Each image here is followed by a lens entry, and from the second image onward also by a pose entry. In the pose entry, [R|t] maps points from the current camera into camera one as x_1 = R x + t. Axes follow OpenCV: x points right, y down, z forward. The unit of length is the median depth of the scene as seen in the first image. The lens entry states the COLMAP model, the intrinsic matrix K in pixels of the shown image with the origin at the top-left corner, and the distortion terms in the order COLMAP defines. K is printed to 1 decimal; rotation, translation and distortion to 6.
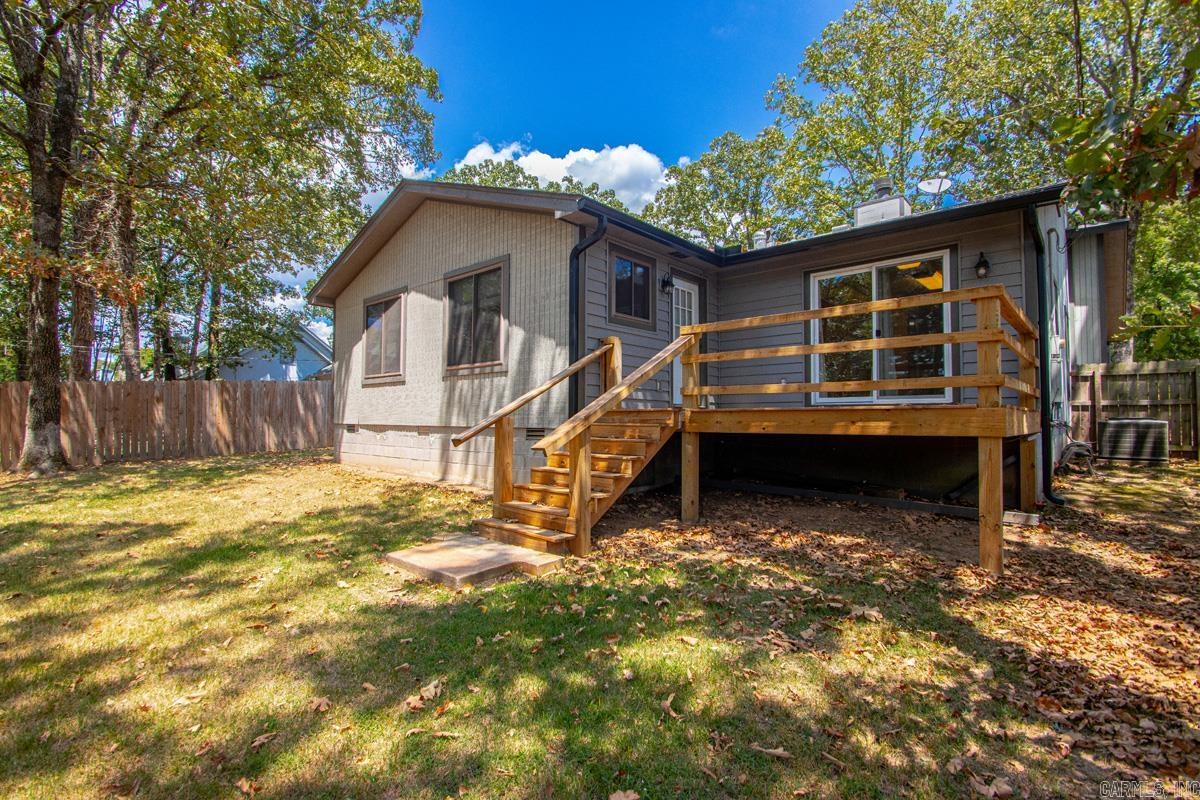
lens RADIAL K [[567.3, 0, 595.9], [0, 567.3, 401.8], [0, 0, 1]] dist [0.004312, -0.012360]
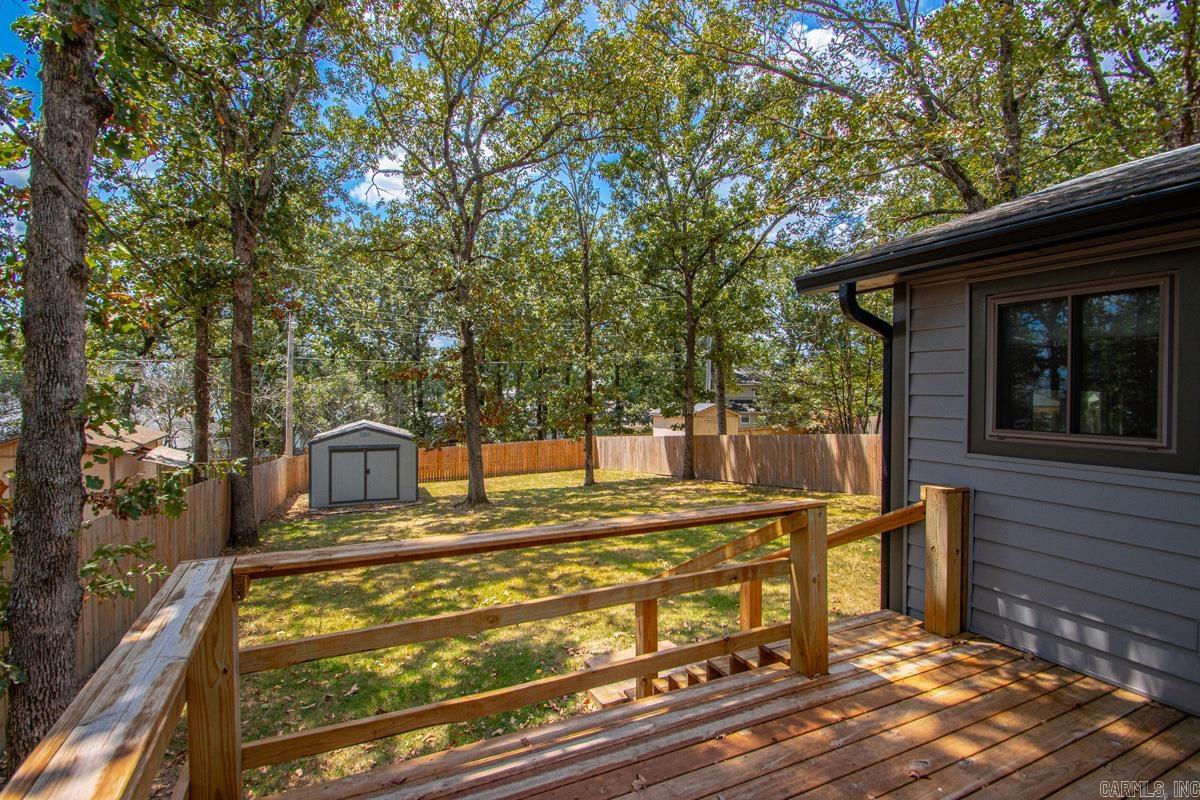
lens RADIAL K [[567.3, 0, 595.9], [0, 567.3, 401.8], [0, 0, 1]] dist [0.004312, -0.012360]
pose [[-0.363900, 0.021087, -0.931199, 0.526683], [0.021675, 0.999665, 0.014167, -0.182227], [0.931186, -0.015028, -0.364235, 0.744480]]
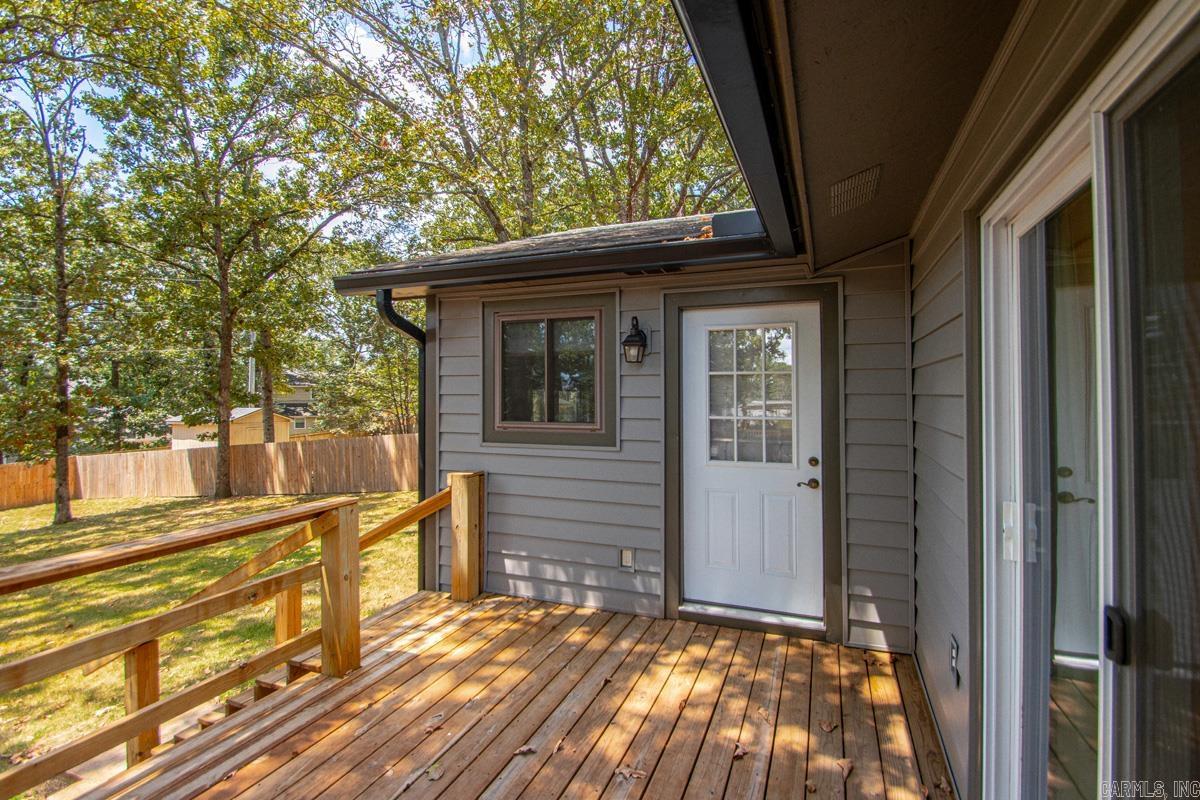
lens RADIAL K [[561.8, 0, 608.2], [0, 561.8, 384.6], [0, 0, 1]] dist [0.010847, -0.015178]
pose [[0.374060, -0.011012, -0.927339, 0.542057], [0.024391, 0.999700, -0.002033, -0.179717], [0.927084, -0.021859, 0.374216, 0.765120]]
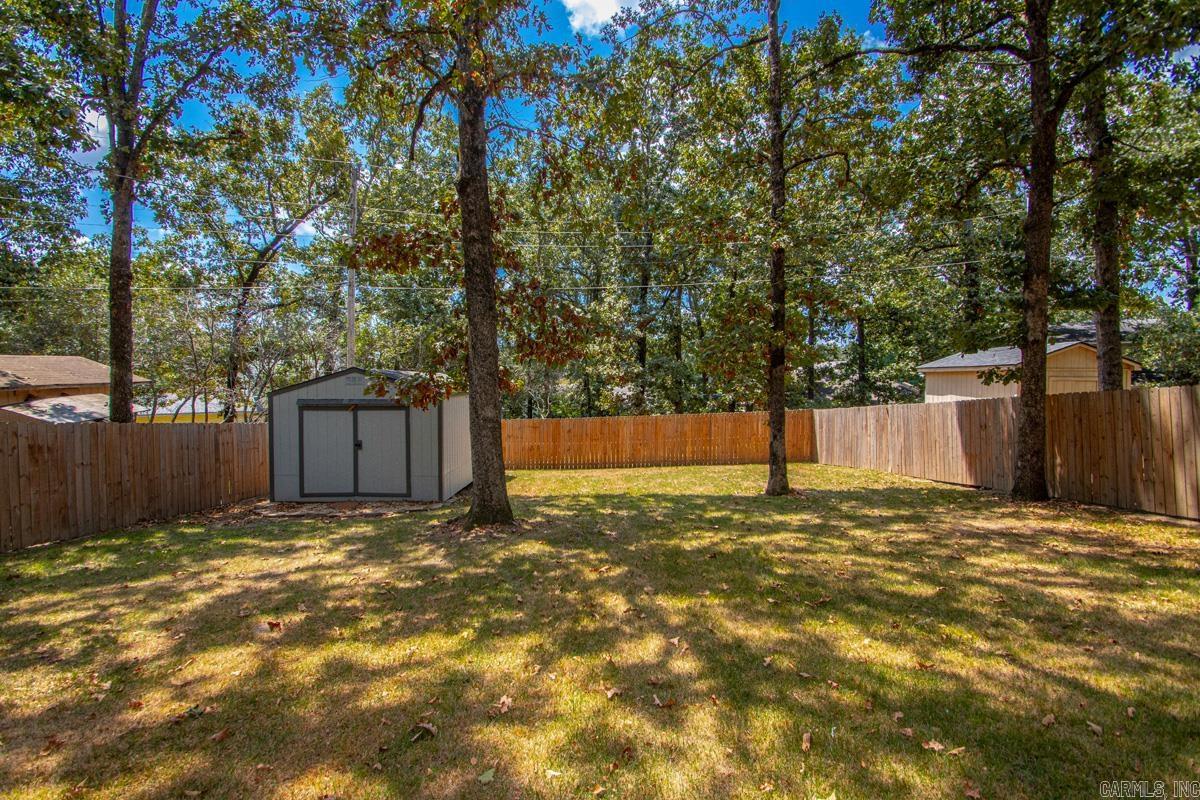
lens RADIAL K [[538.6, 0, 595.9], [0, 538.6, 405.4], [0, 0, 1]] dist [0.002056, -0.009549]
pose [[-0.721860, 0.033809, -0.691213, -0.765278], [0.023977, 0.999428, 0.023843, -0.002200], [0.691624, 0.000638, -0.722257, 0.349884]]
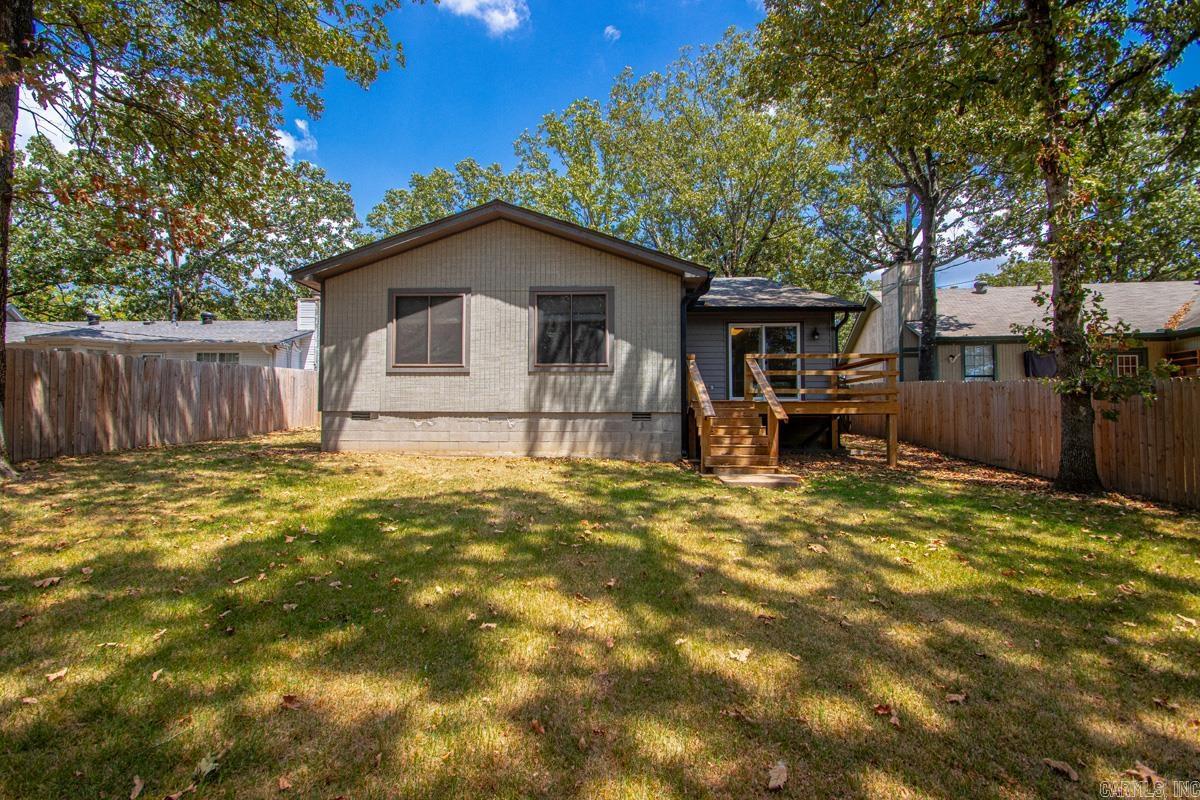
lens RADIAL K [[558.4, 0, 595.4], [0, 558.4, 403.3], [0, 0, 1]] dist [0.016838, -0.019609]
pose [[0.761832, 0.019608, 0.647478, -0.978151], [-0.020172, 0.999775, -0.006541, 0.030545], [-0.647461, -0.008078, 0.762056, -0.009209]]
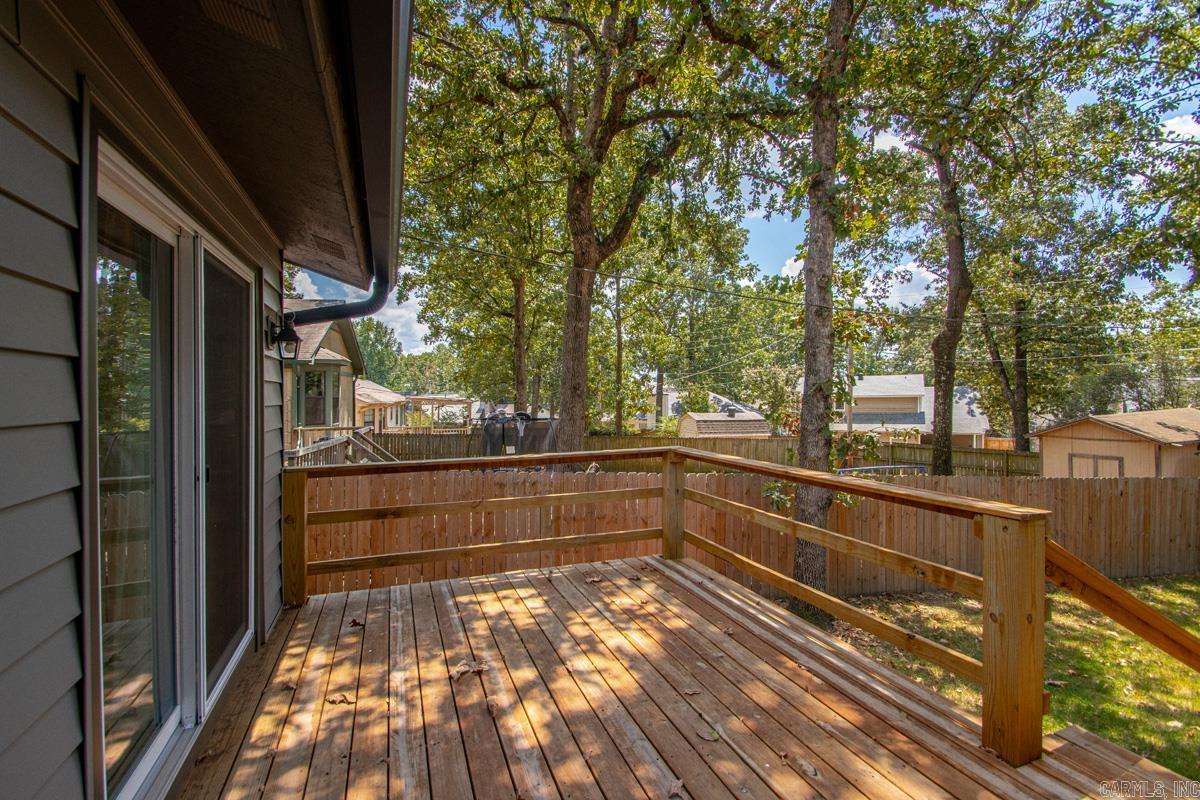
lens RADIAL K [[571.5, 0, 577.8], [0, 571.5, 399.1], [0, 0, 1]] dist [0.001763, -0.008858]
pose [[-0.880178, 0.010060, 0.474537, 0.180687], [0.005757, 0.999928, -0.010519, -0.158538], [-0.474608, -0.006526, -0.880173, 1.063474]]
